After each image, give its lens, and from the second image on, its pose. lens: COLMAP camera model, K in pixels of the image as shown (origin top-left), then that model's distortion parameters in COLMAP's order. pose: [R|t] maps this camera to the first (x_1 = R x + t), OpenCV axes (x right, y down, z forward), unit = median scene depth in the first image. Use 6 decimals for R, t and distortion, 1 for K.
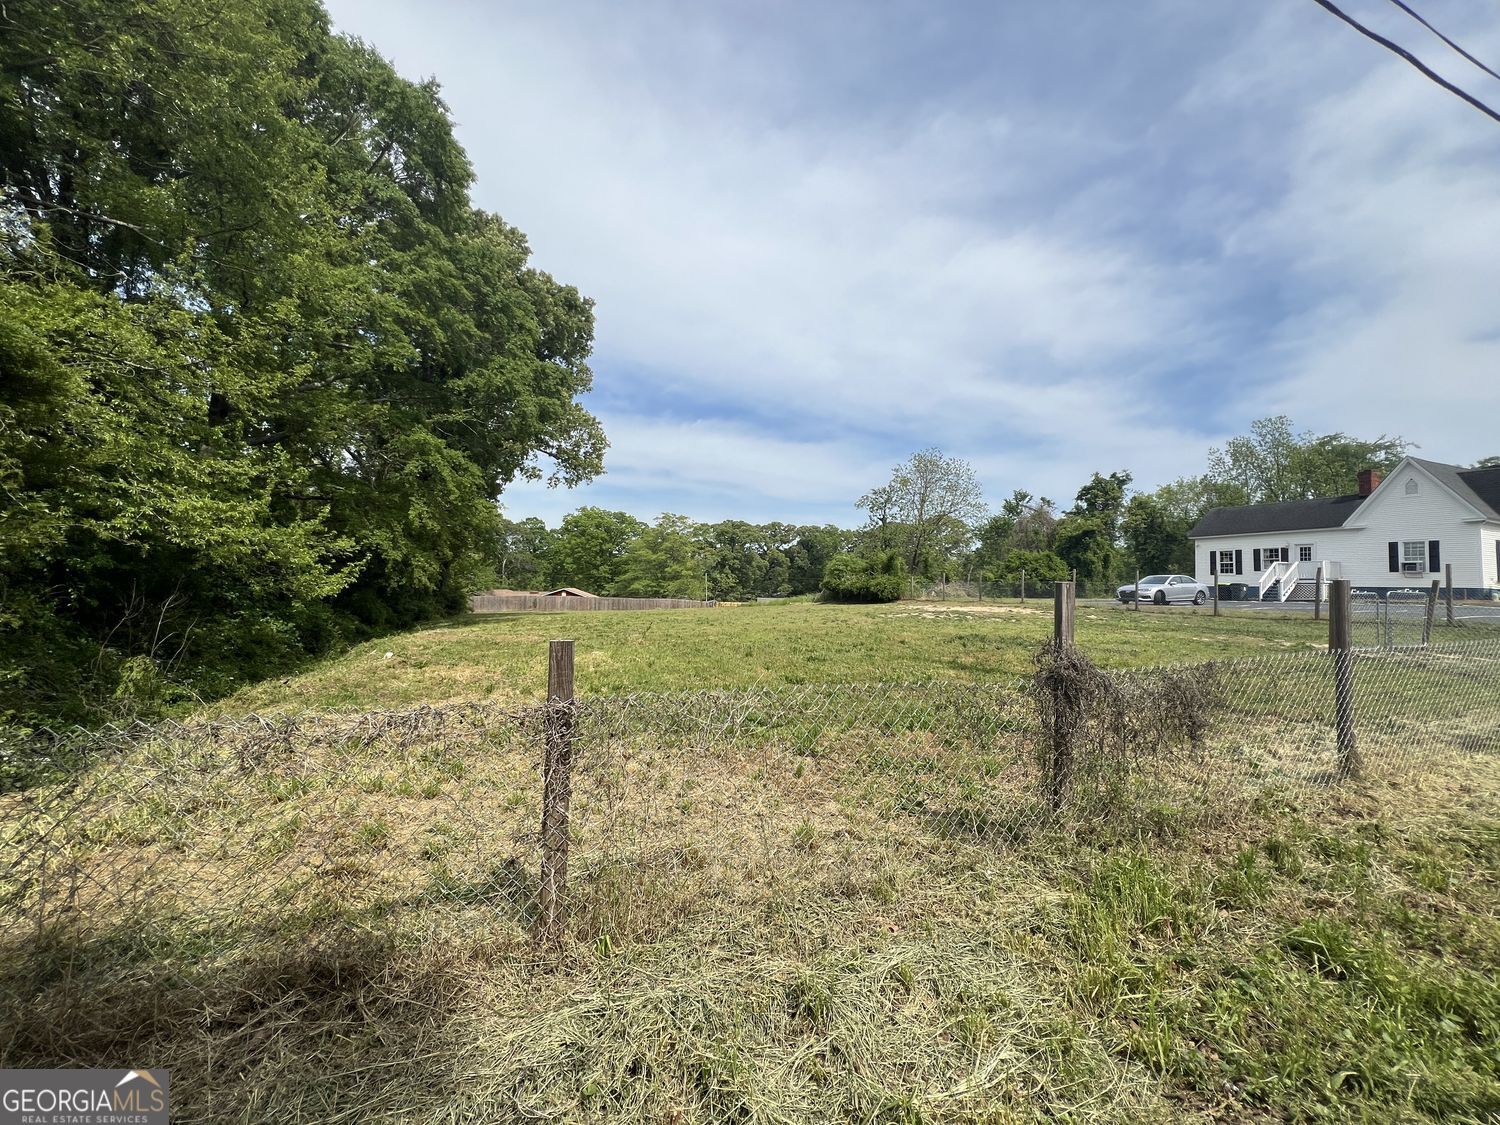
lens RADIAL K [[603.3, 0, 747.9], [0, 603.3, 566.4], [0, 0, 1]] dist [-0.003467, 0.001170]
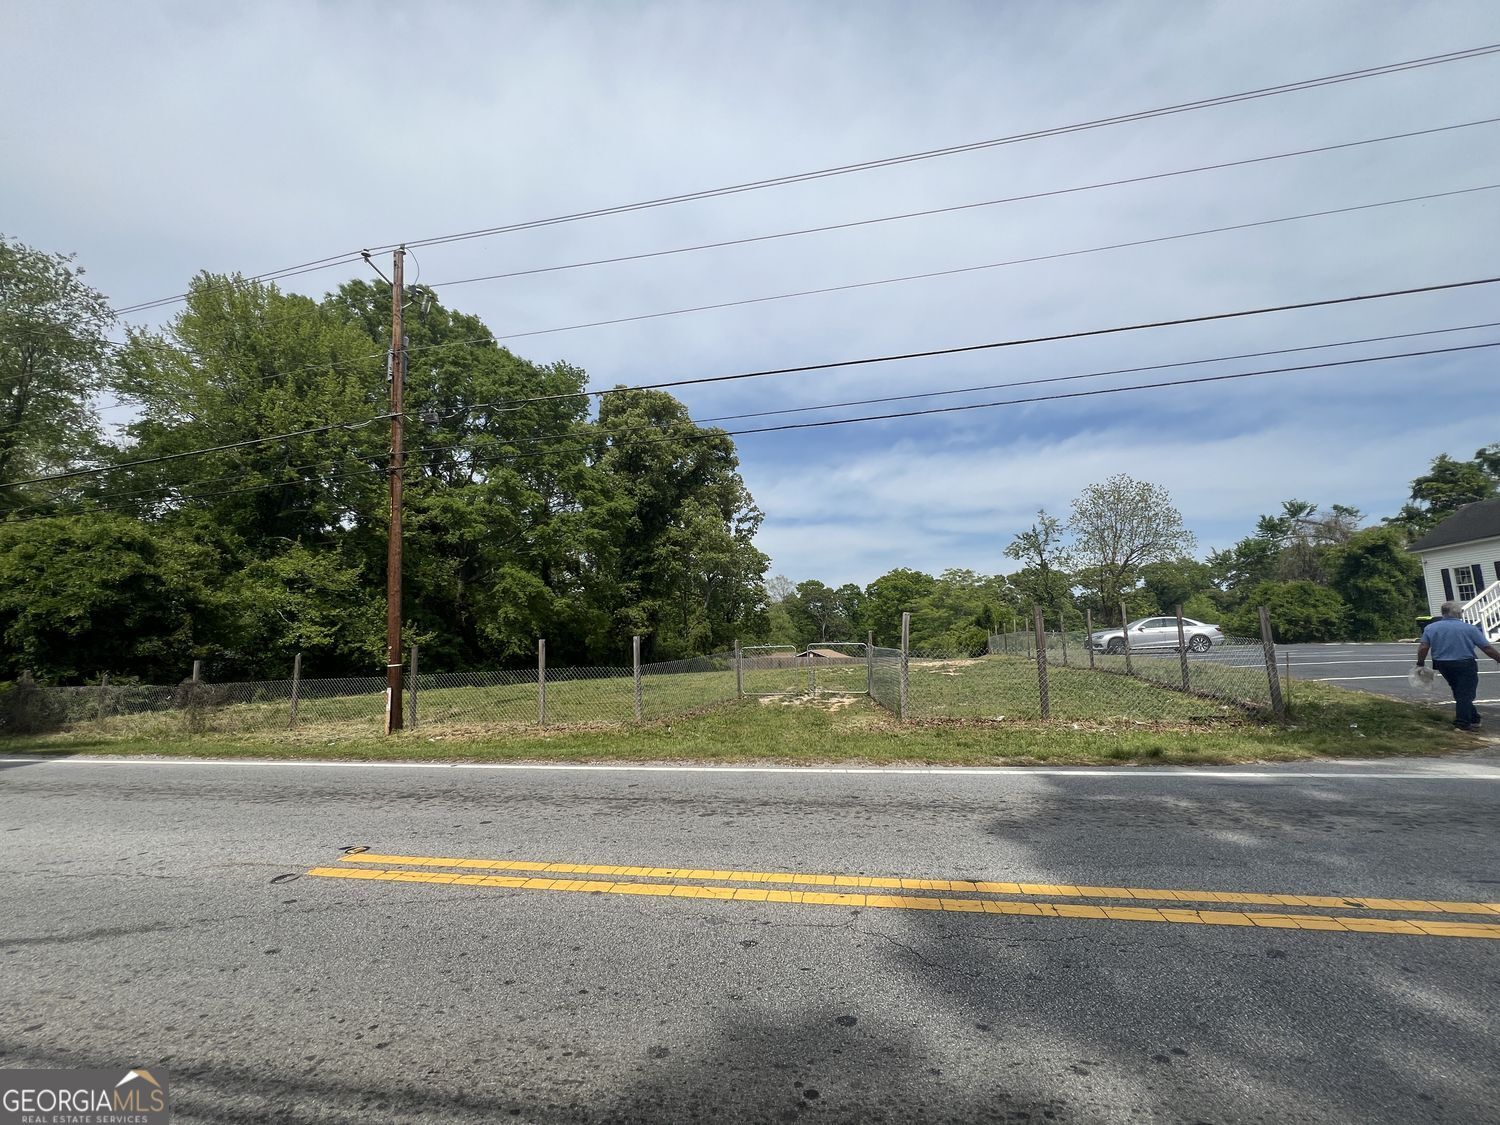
lens RADIAL K [[603.3, 0, 746.4], [0, 603.3, 560.1], [0, 0, 1]] dist [-0.003467, 0.001170]
pose [[0.815025, -0.116460, -0.567602, 0.343970], [0.055255, 0.990750, -0.123939, 0.003551], [0.576786, 0.069651, 0.813921, -0.005754]]
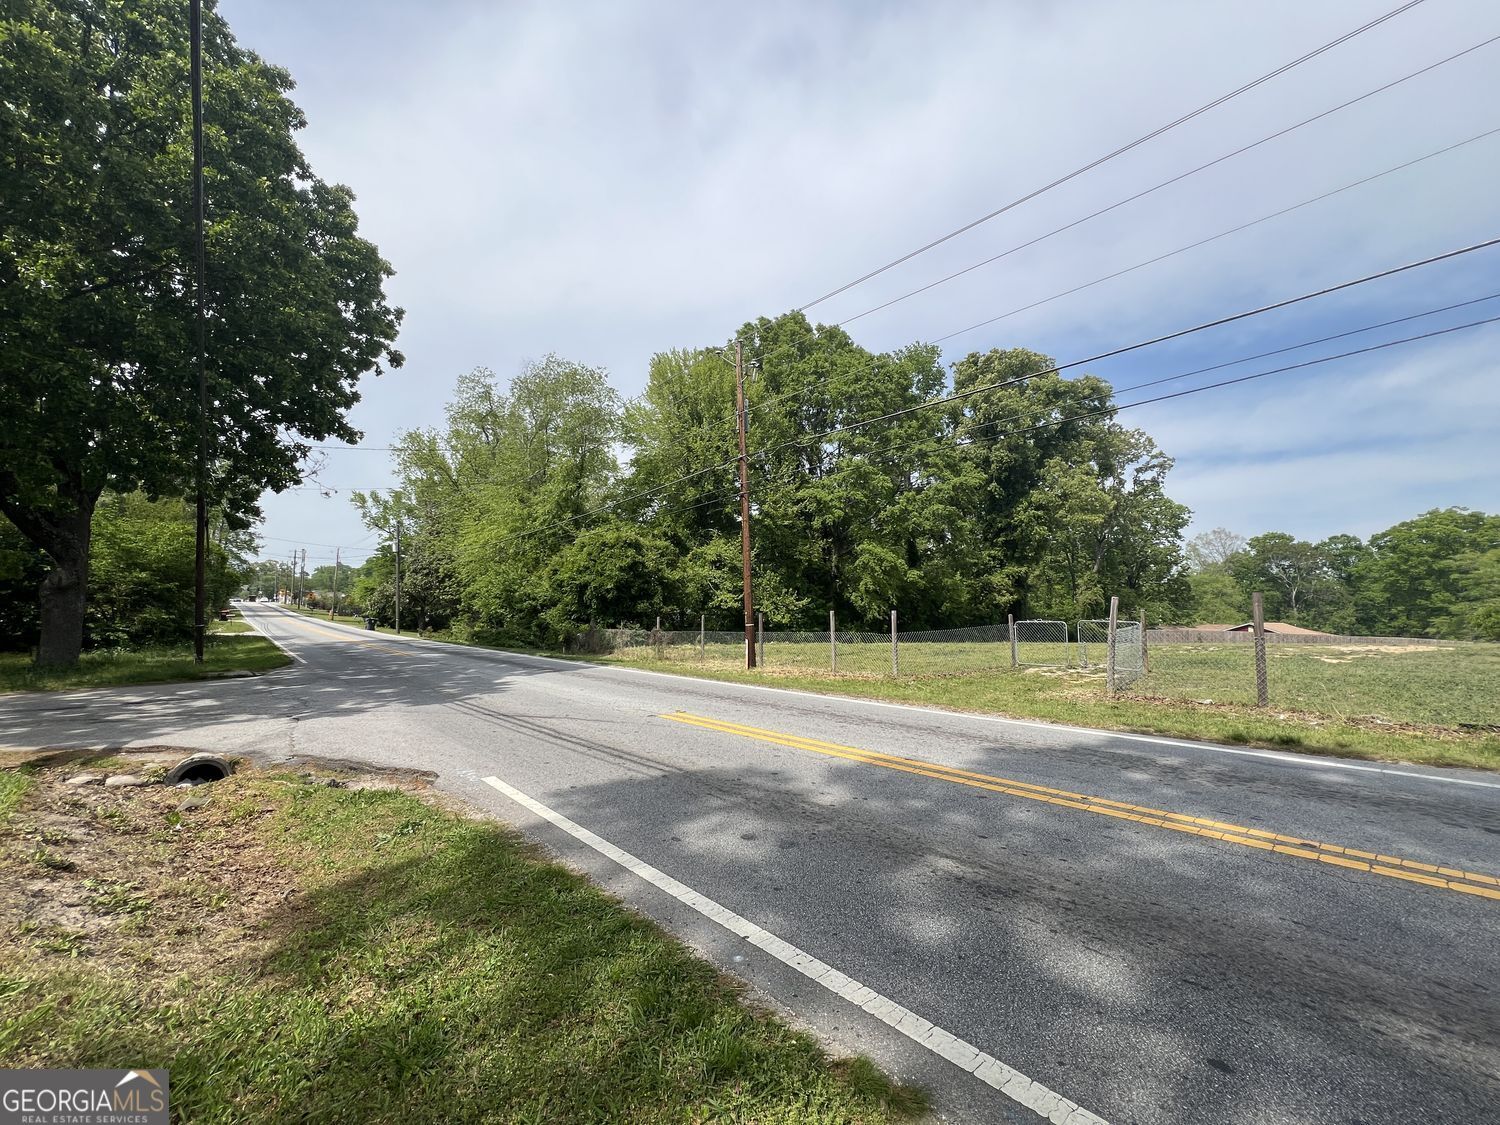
lens RADIAL K [[603.3, 0, 747.3], [0, 603.3, 555.2], [0, 0, 1]] dist [-0.003467, 0.001170]
pose [[0.317216, -0.102754, -0.942770, 0.421072], [0.029777, 0.994702, -0.098395, 0.001697], [0.947886, 0.003139, 0.318595, -0.005353]]
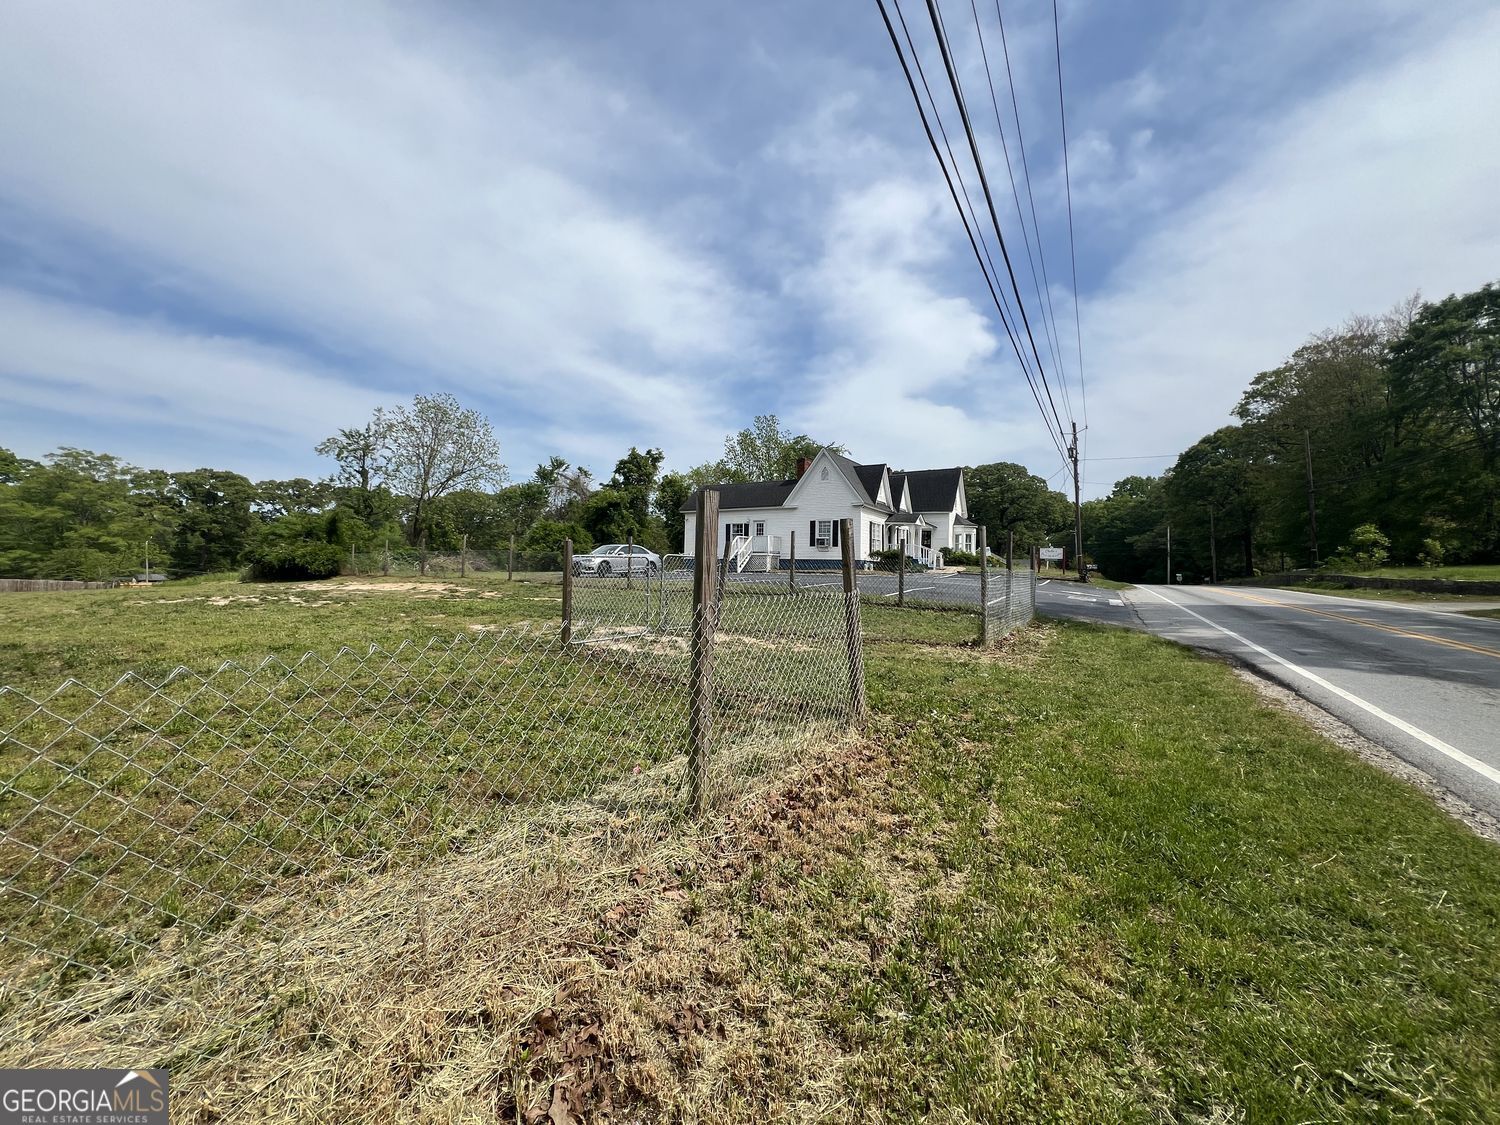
lens RADIAL K [[603.3, 0, 754.1], [0, 603.3, 591.5], [0, 0, 1]] dist [-0.003467, 0.001170]
pose [[0.802515, -0.028580, 0.595947, 0.147637], [-0.020311, 0.996964, 0.075162, 0.005952], [-0.596286, -0.072423, 0.799499, 0.057469]]
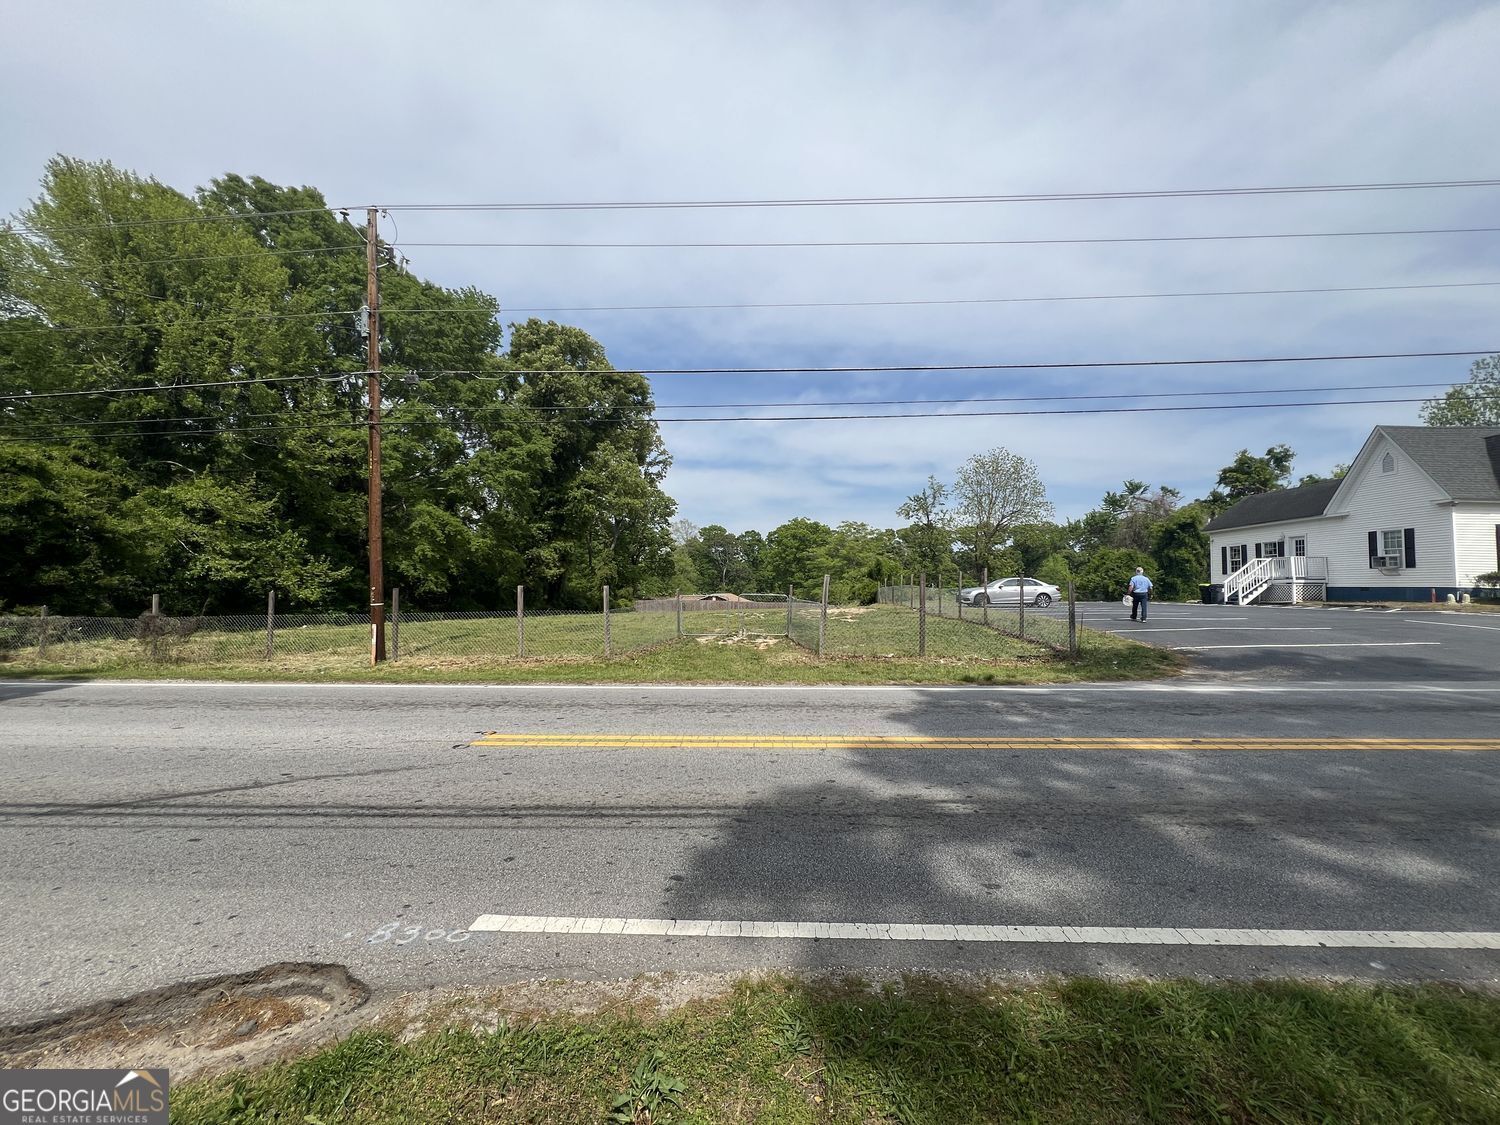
lens RADIAL K [[603.3, 0, 746.0], [0, 603.3, 560.8], [0, 0, 1]] dist [-0.003467, 0.001170]
pose [[0.901165, -0.029886, -0.432444, 0.350877], [0.022647, 0.999504, -0.021880, -0.001266], [0.432883, 0.009924, 0.901395, -0.050788]]
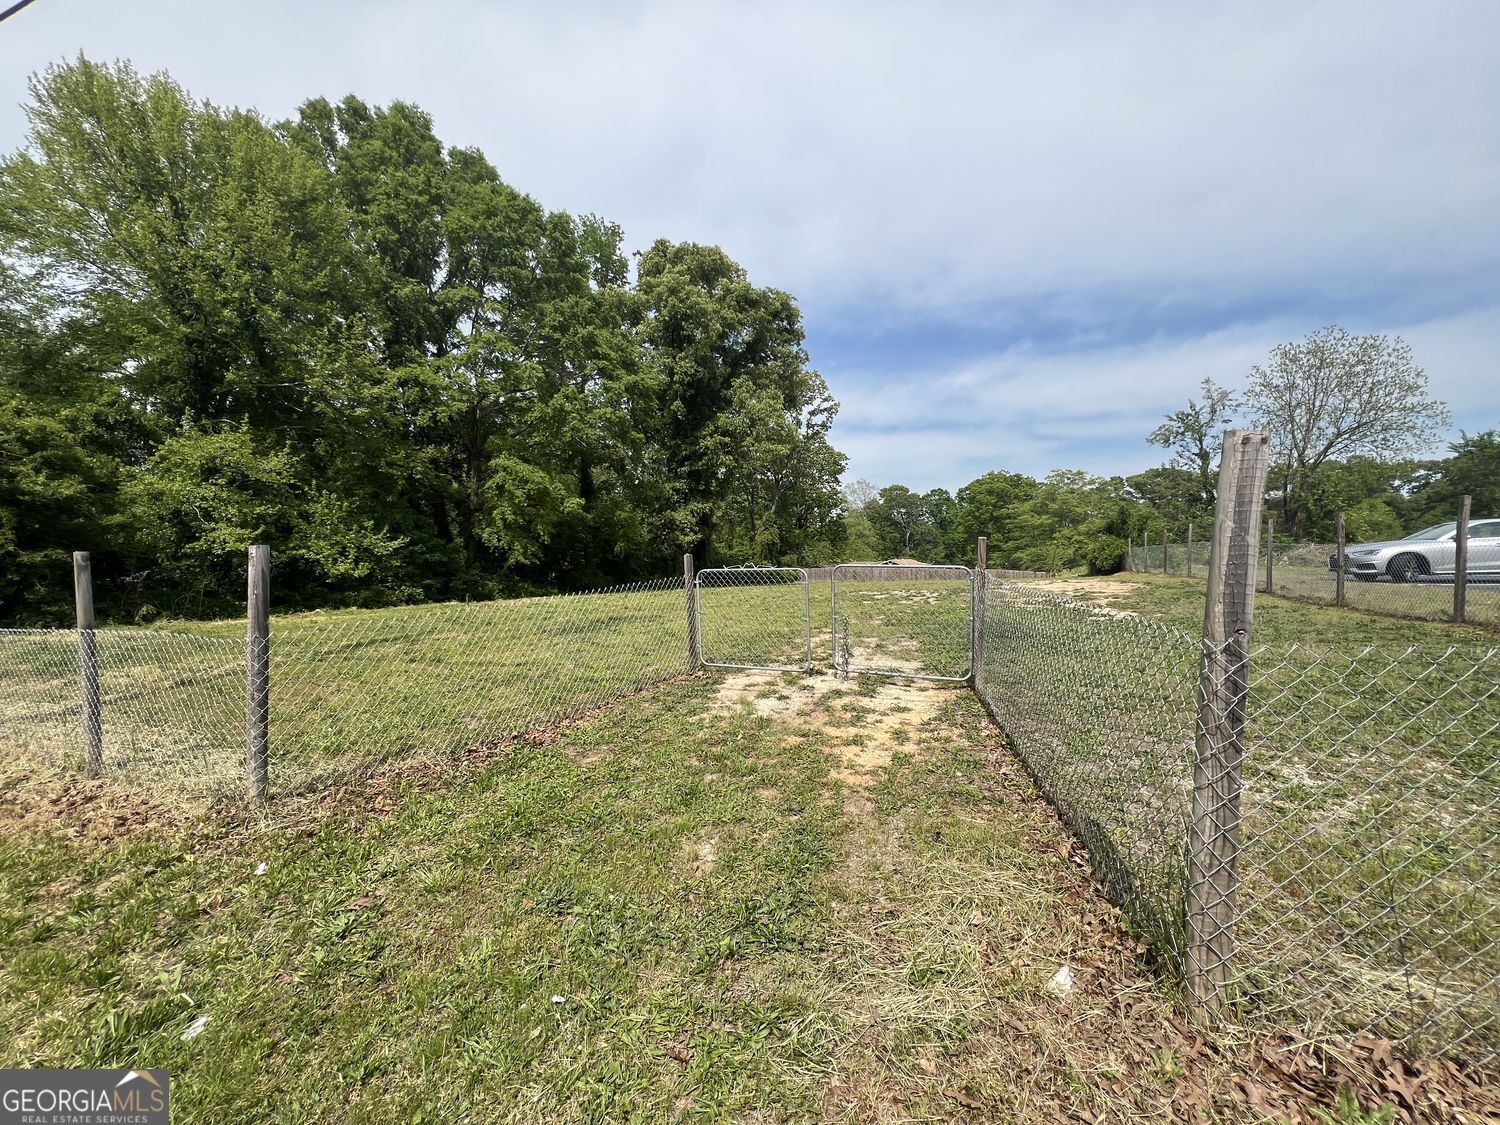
lens RADIAL K [[603.3, 0, 746.8], [0, 603.3, 558.4], [0, 0, 1]] dist [-0.003467, 0.001170]
pose [[0.729585, -0.020068, -0.683596, 0.284846], [0.045460, 0.998782, 0.019197, 0.004226], [0.682378, -0.045082, 0.729608, 0.118818]]
